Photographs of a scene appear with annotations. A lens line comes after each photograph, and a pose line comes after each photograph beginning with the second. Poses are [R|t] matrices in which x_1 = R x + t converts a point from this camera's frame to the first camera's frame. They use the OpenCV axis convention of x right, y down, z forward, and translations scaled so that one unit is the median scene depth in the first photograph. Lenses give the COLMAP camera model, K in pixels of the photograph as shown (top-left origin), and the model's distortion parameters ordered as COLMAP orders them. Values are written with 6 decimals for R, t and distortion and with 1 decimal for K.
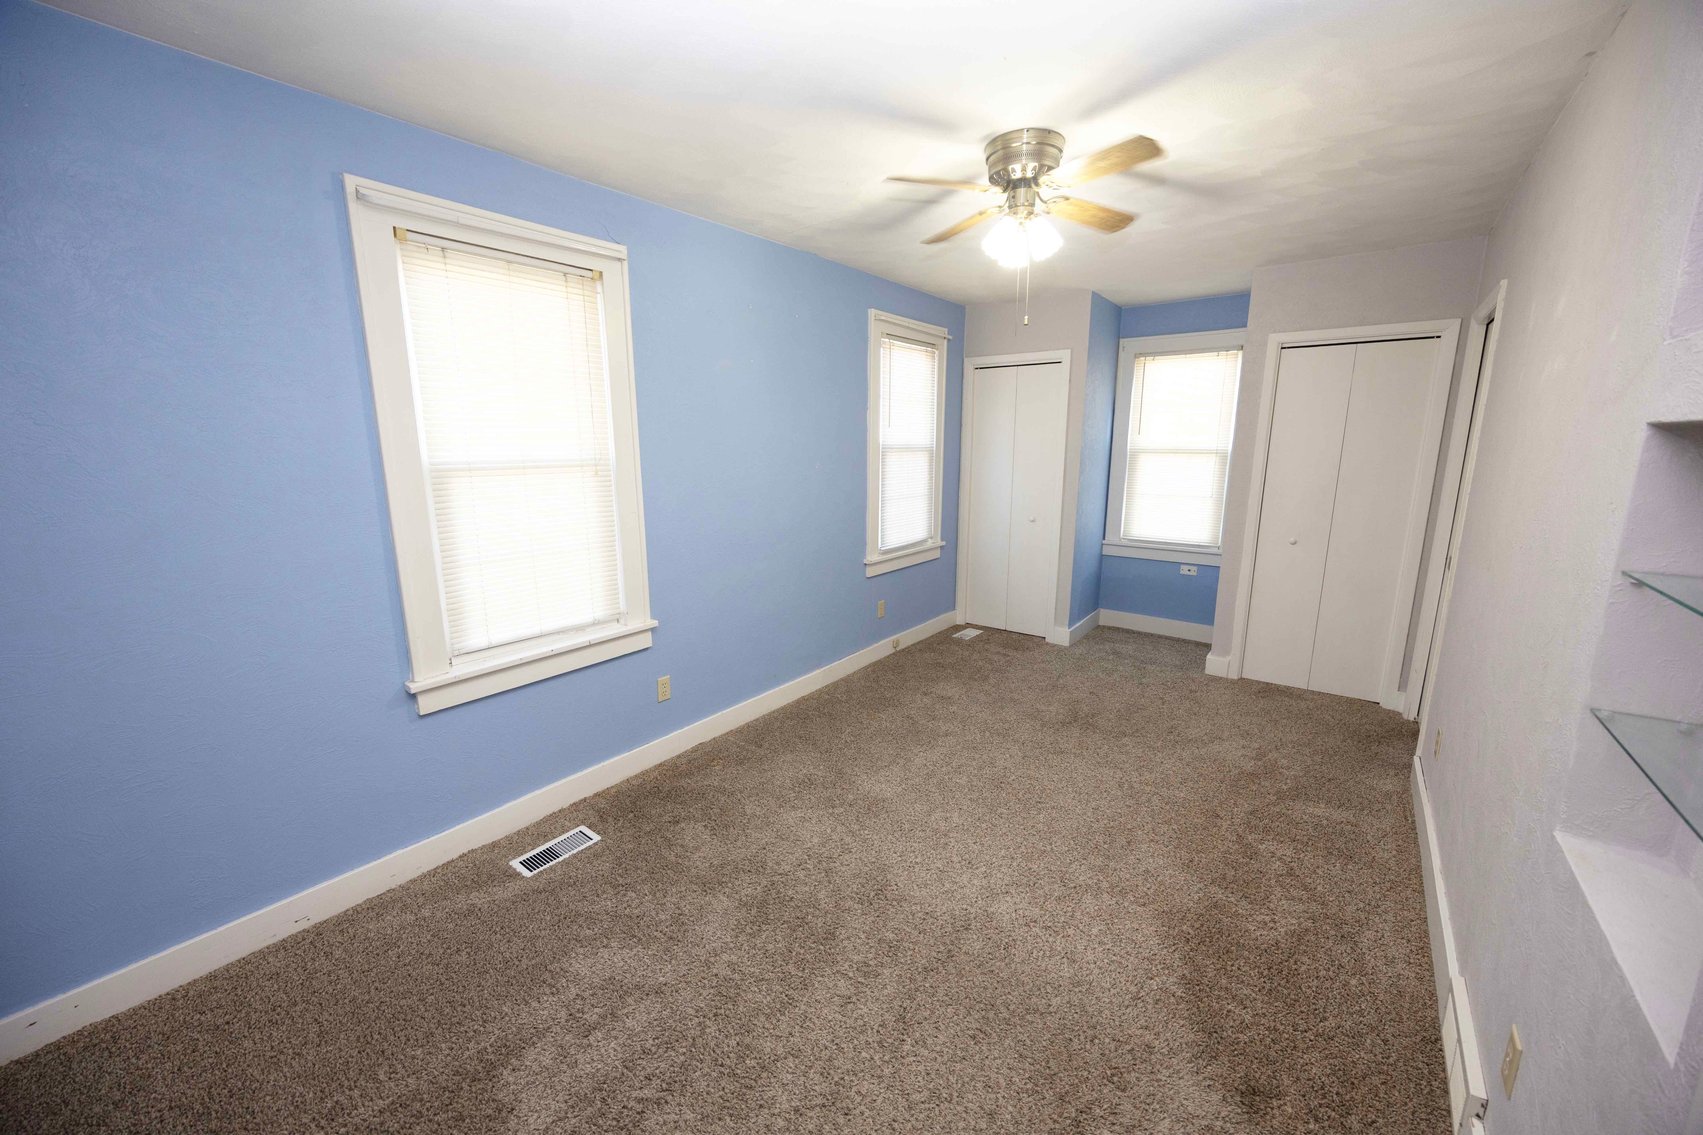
lens RADIAL K [[641.3, 0, 851.0], [0, 641.3, 566.5], [0, 0, 1]] dist [-0.003430, -0.000239]
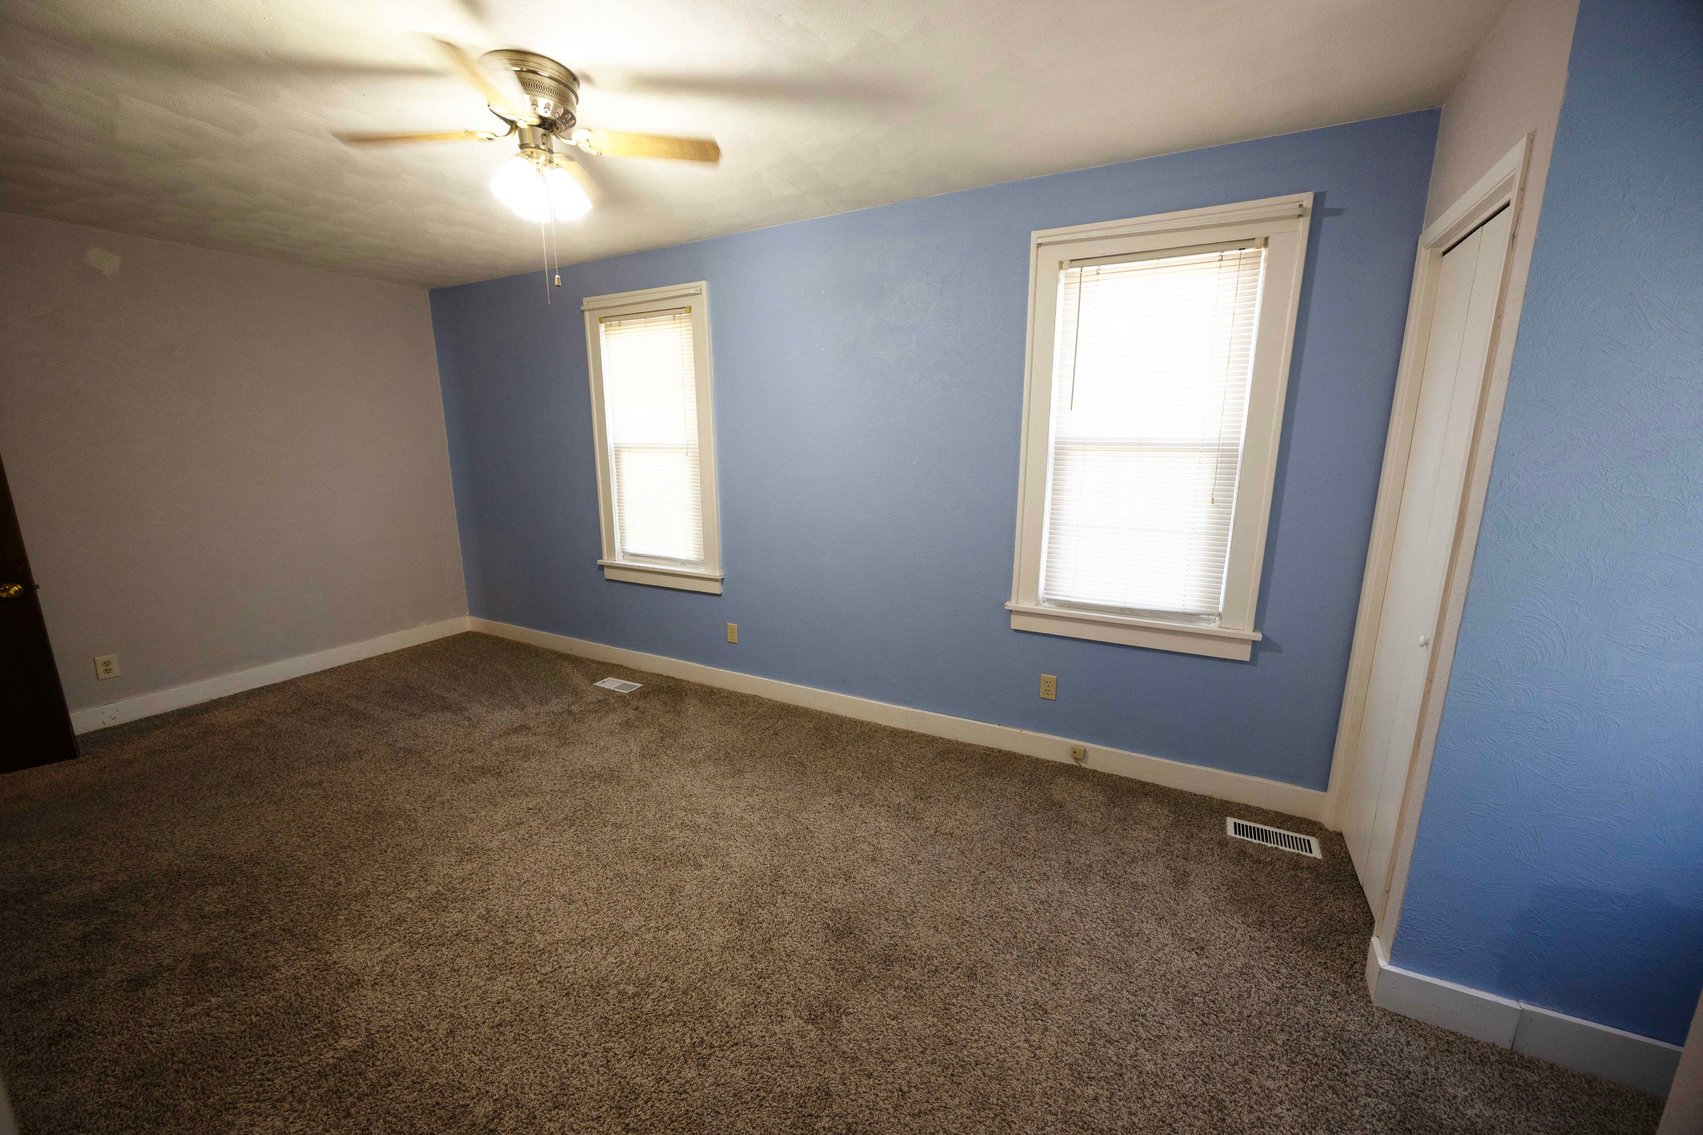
lens RADIAL K [[641.3, 0, 852.2], [0, 641.3, 569.7], [0, 0, 1]] dist [-0.003430, -0.000239]
pose [[0.175717, 0.202496, -0.963389, 0.809520], [-0.194374, 0.966487, 0.167695, -0.158079], [0.965061, 0.157791, 0.209188, 0.839221]]
